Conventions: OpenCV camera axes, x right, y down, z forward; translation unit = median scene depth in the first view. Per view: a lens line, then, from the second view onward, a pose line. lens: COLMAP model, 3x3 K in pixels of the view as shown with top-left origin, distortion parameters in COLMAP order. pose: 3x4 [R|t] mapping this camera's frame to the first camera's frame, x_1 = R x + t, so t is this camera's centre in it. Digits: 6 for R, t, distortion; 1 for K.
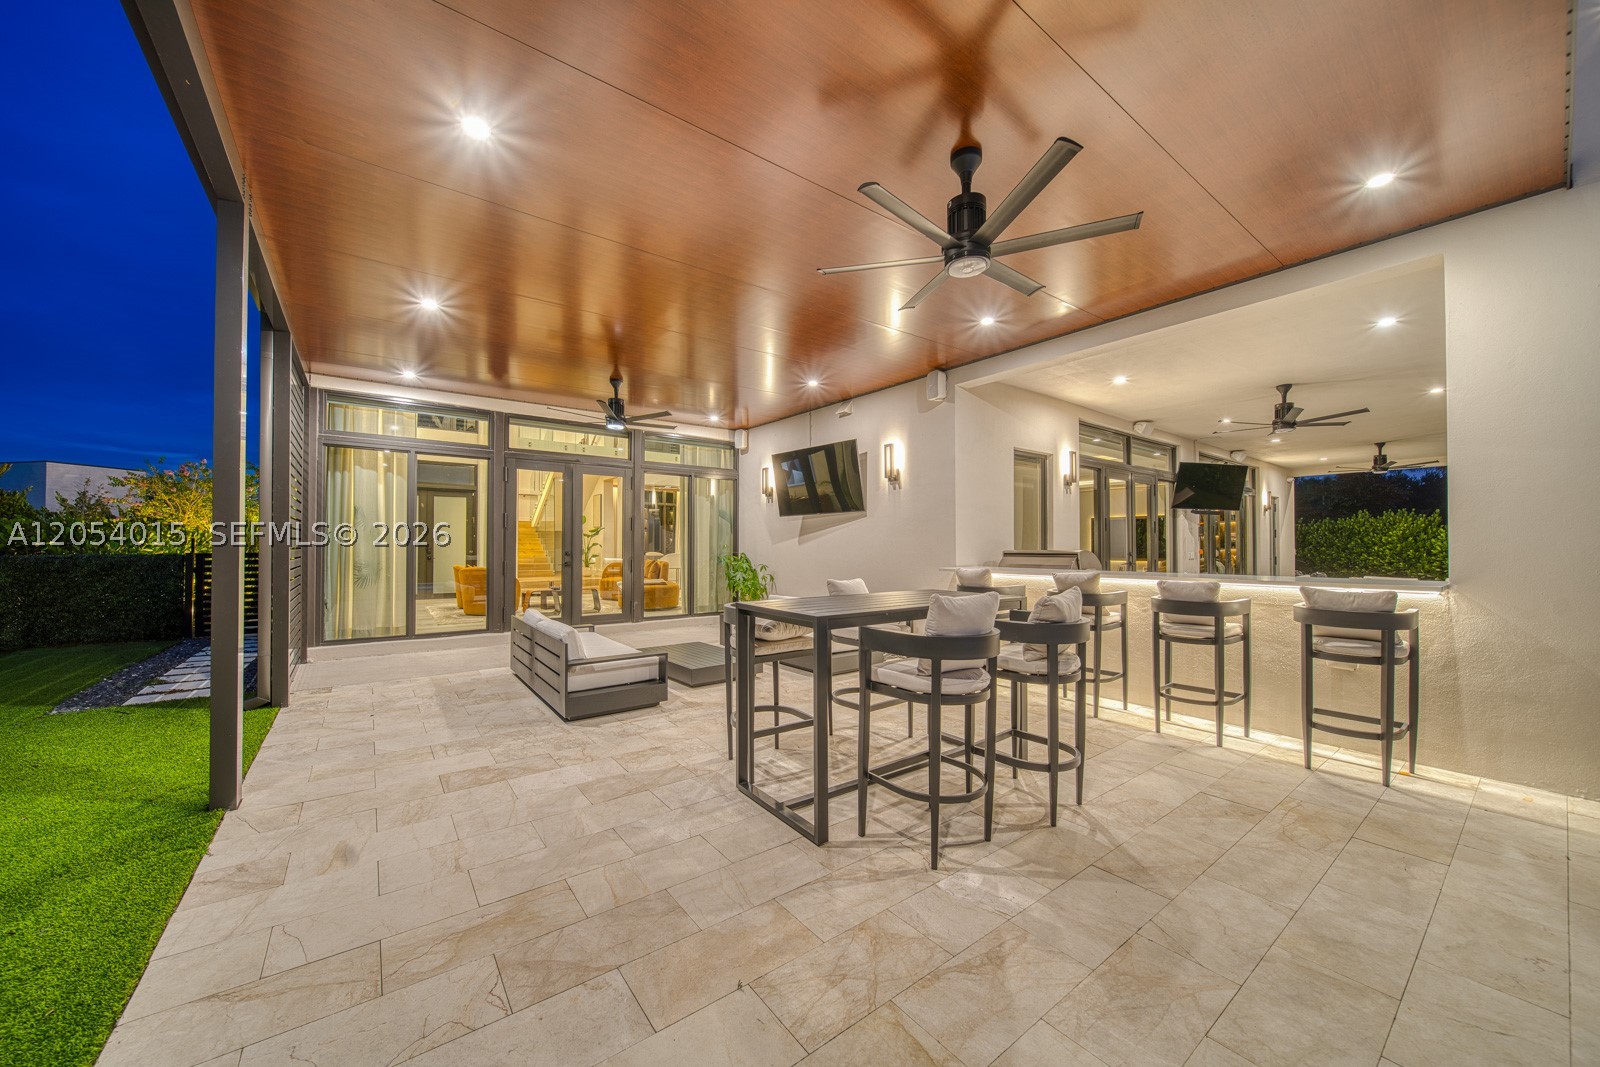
lens RADIAL K [[558.9, 0, 791.9], [0, 558.9, 536.4], [0, 0, 1]] dist [-0.002087, -0.000287]
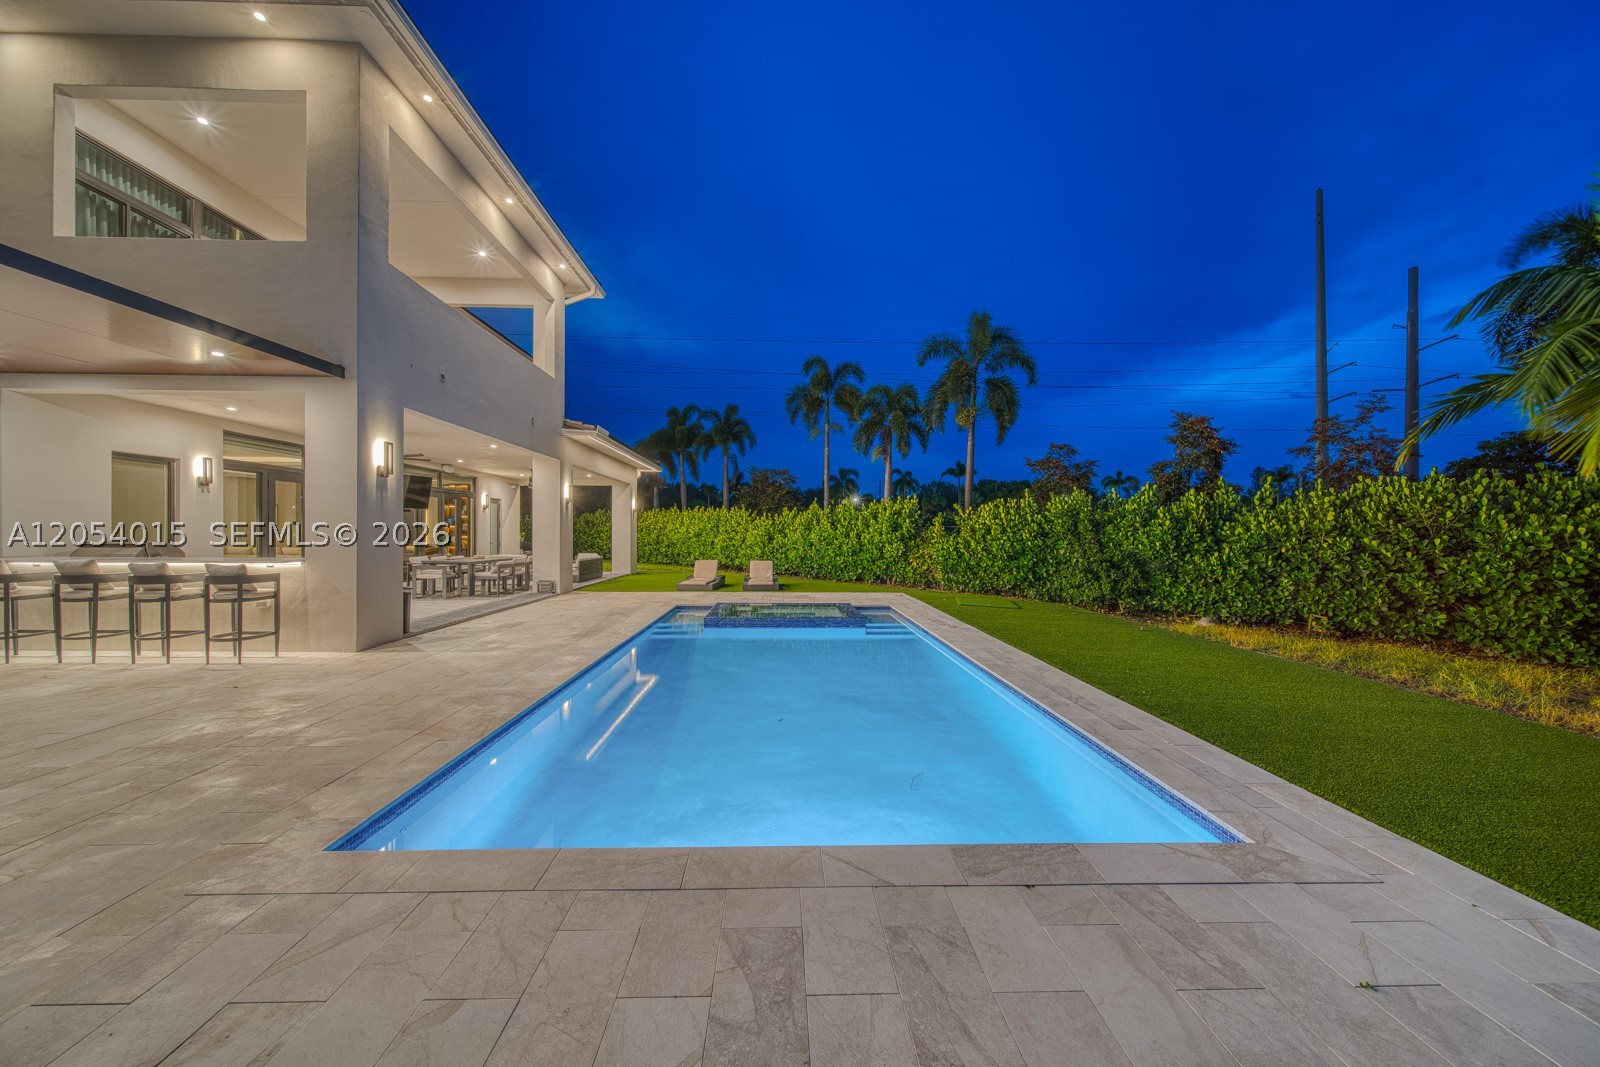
lens RADIAL K [[558.9, 0, 791.9], [0, 558.9, 536.4], [0, 0, 1]] dist [-0.002087, -0.000287]
pose [[0.590615, -0.003555, 0.806946, 0.276419], [-0.020839, 0.999590, 0.019656, -0.032841], [-0.806685, -0.028425, 0.590298, -0.731360]]
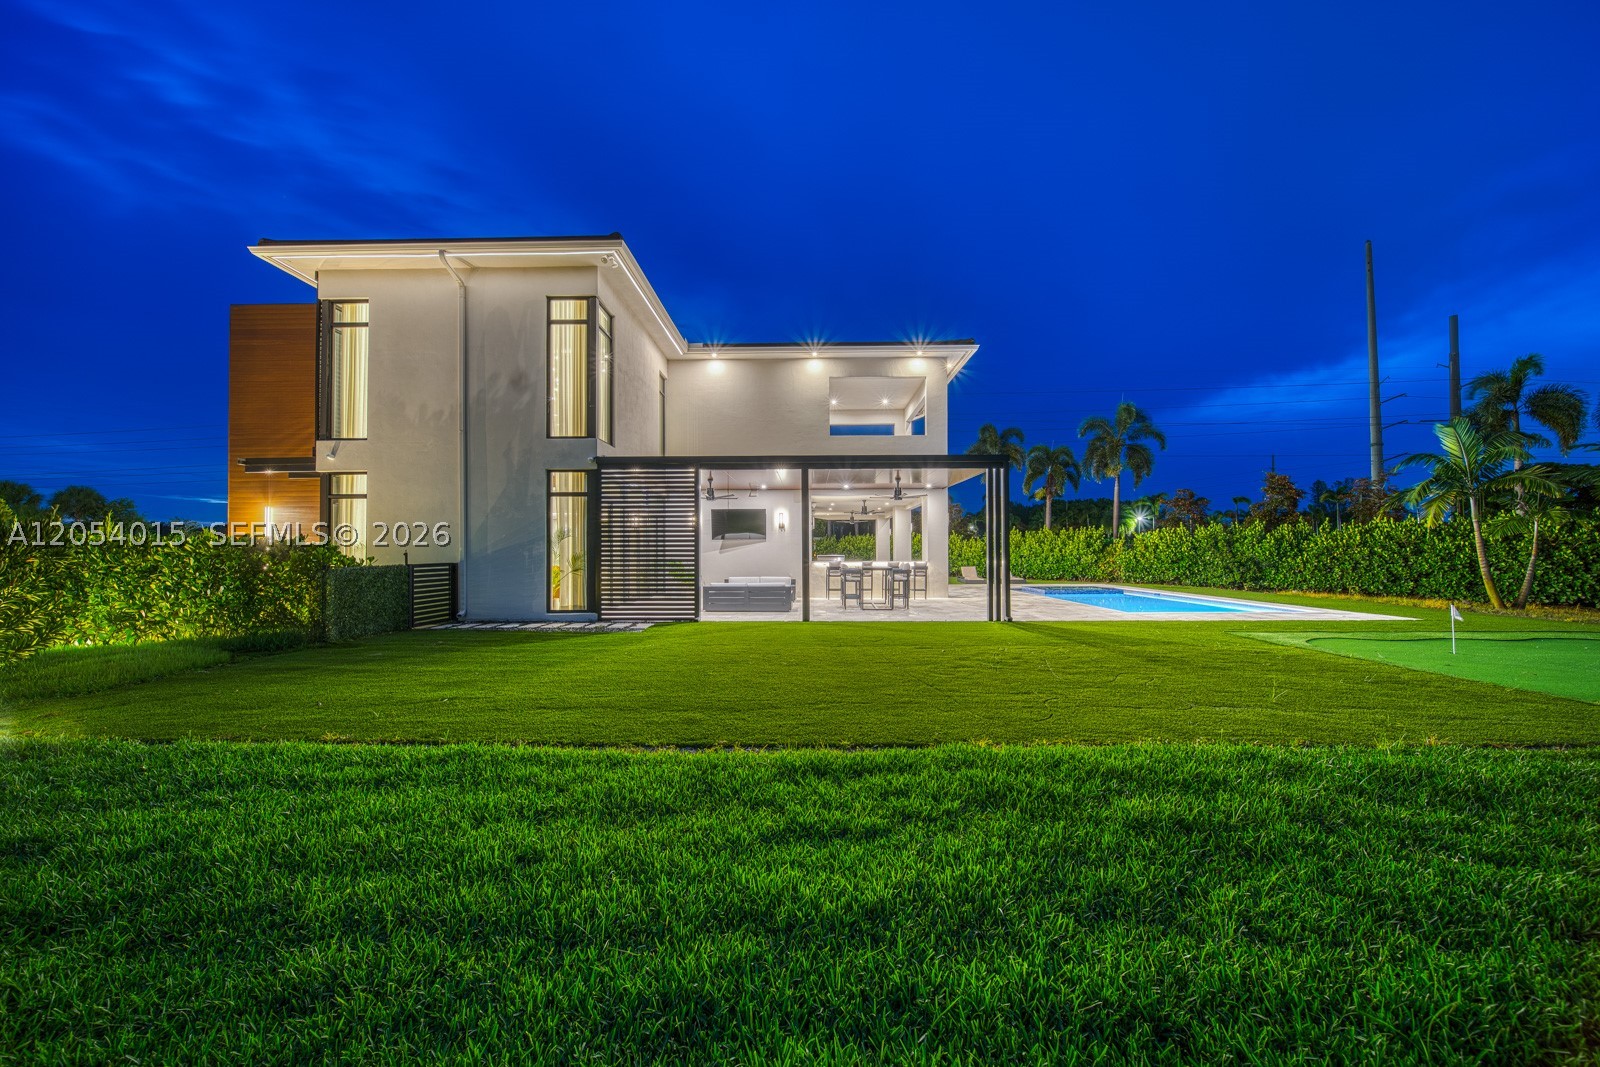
lens RADIAL K [[569.4, 0, 793.3], [0, 569.4, 543.5], [0, 0, 1]] dist [-0.001394, -0.000253]
pose [[0.630589, 0.004830, 0.776102, -1.618656], [-0.008472, 0.999964, 0.000660, -0.031326], [-0.776071, -0.006991, 0.630607, -0.599962]]
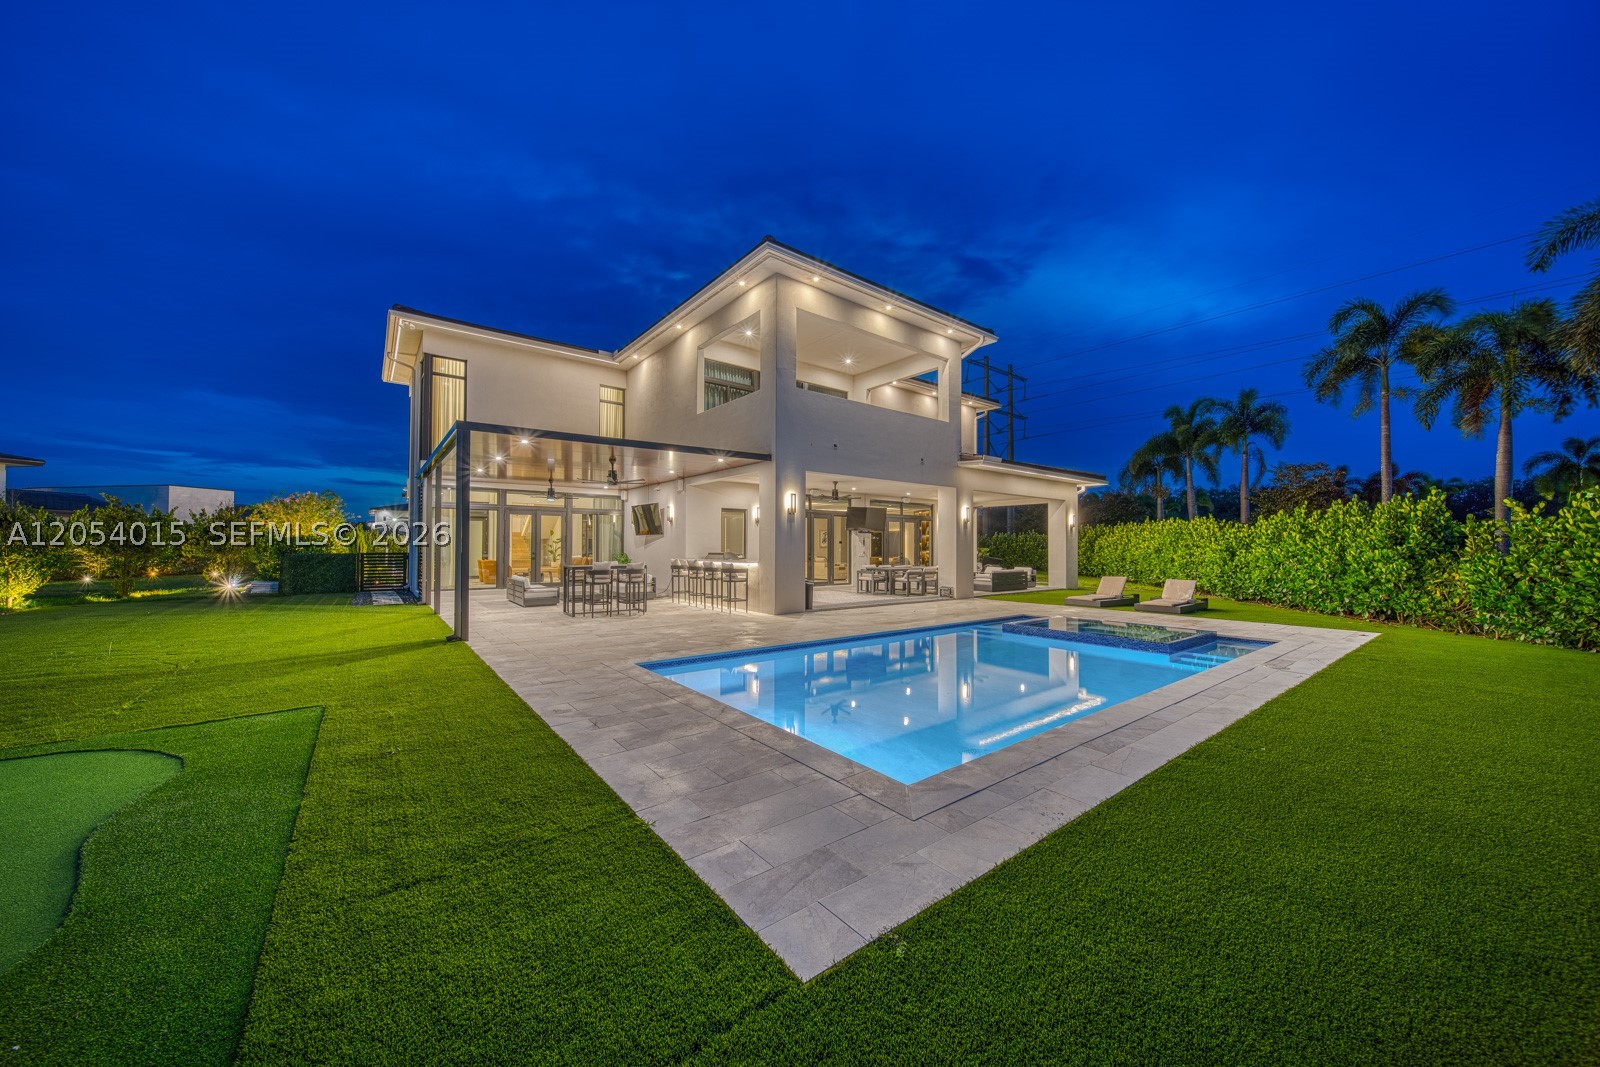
lens RADIAL K [[558.9, 0, 791.9], [0, 558.9, 536.4], [0, 0, 1]] dist [-0.002087, -0.000287]
pose [[0.999990, 0.001198, -0.004299, 0.646028], [-0.001195, 0.999999, 0.000777, -0.038793], [0.004300, -0.000772, 0.999990, -1.231976]]
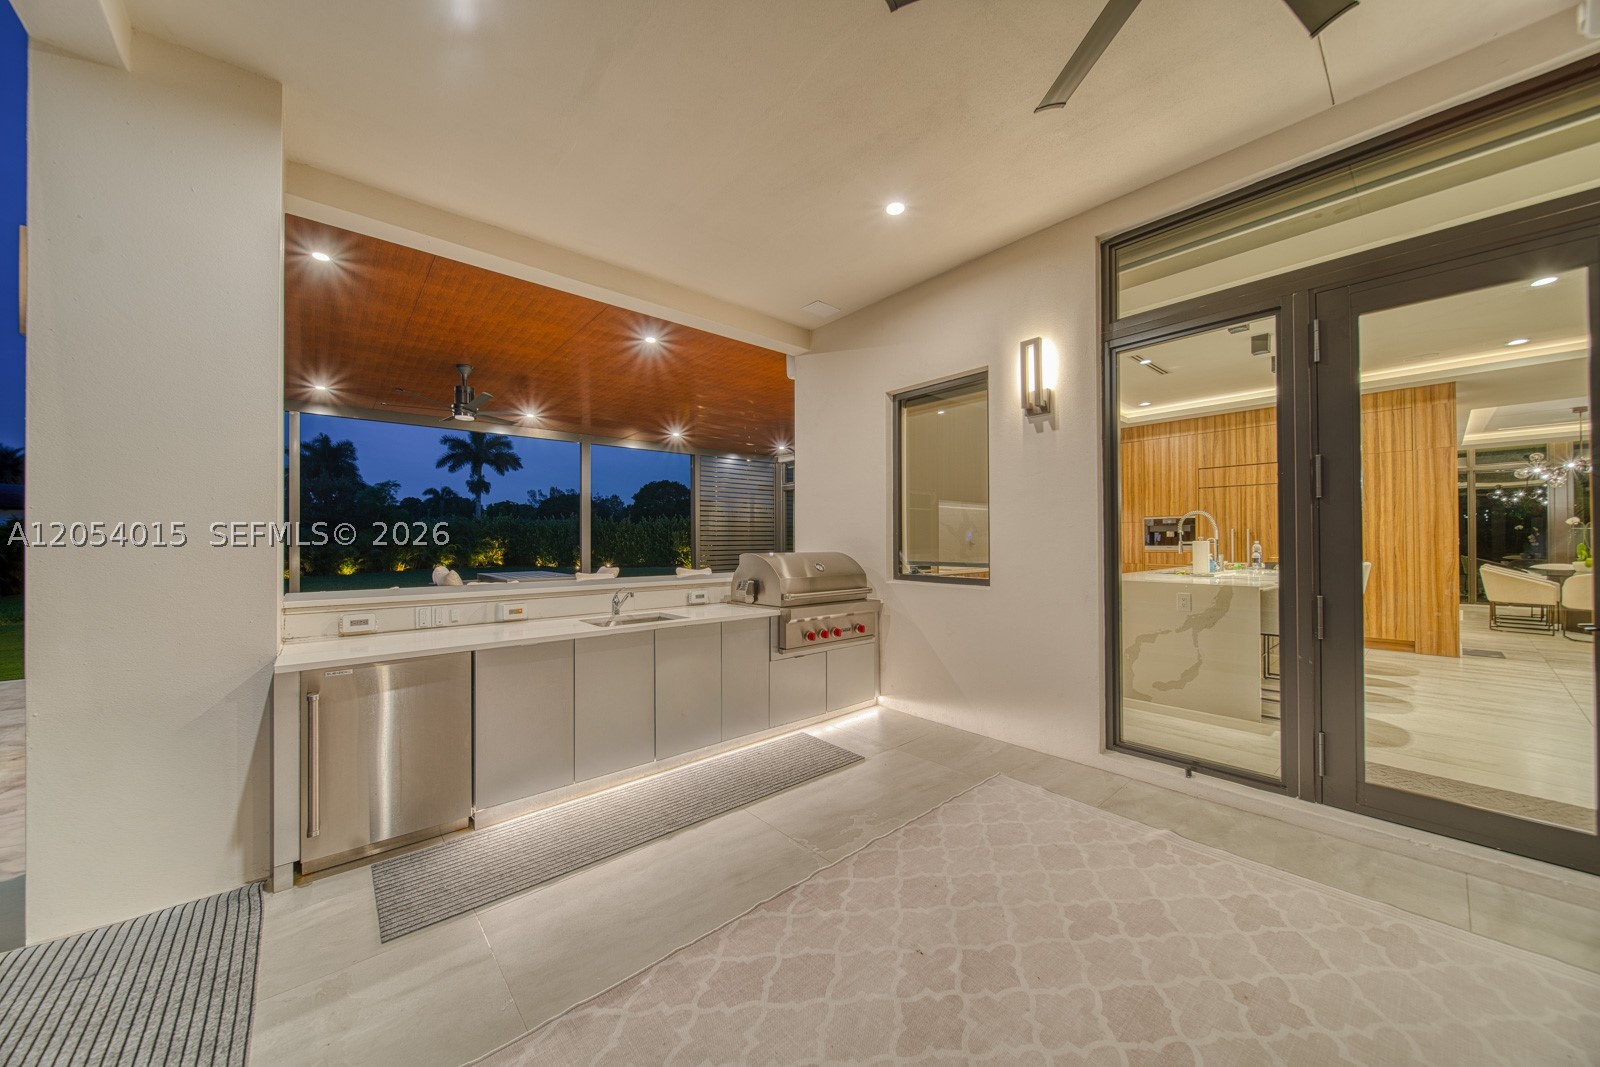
lens RADIAL K [[558.9, 0, 791.9], [0, 558.9, 536.4], [0, 0, 1]] dist [-0.002087, -0.000287]
pose [[0.046468, -0.010842, -0.998861, 0.944607], [0.018889, 0.999772, -0.009973, 0.008482], [0.998741, -0.018404, 0.046662, 0.778381]]
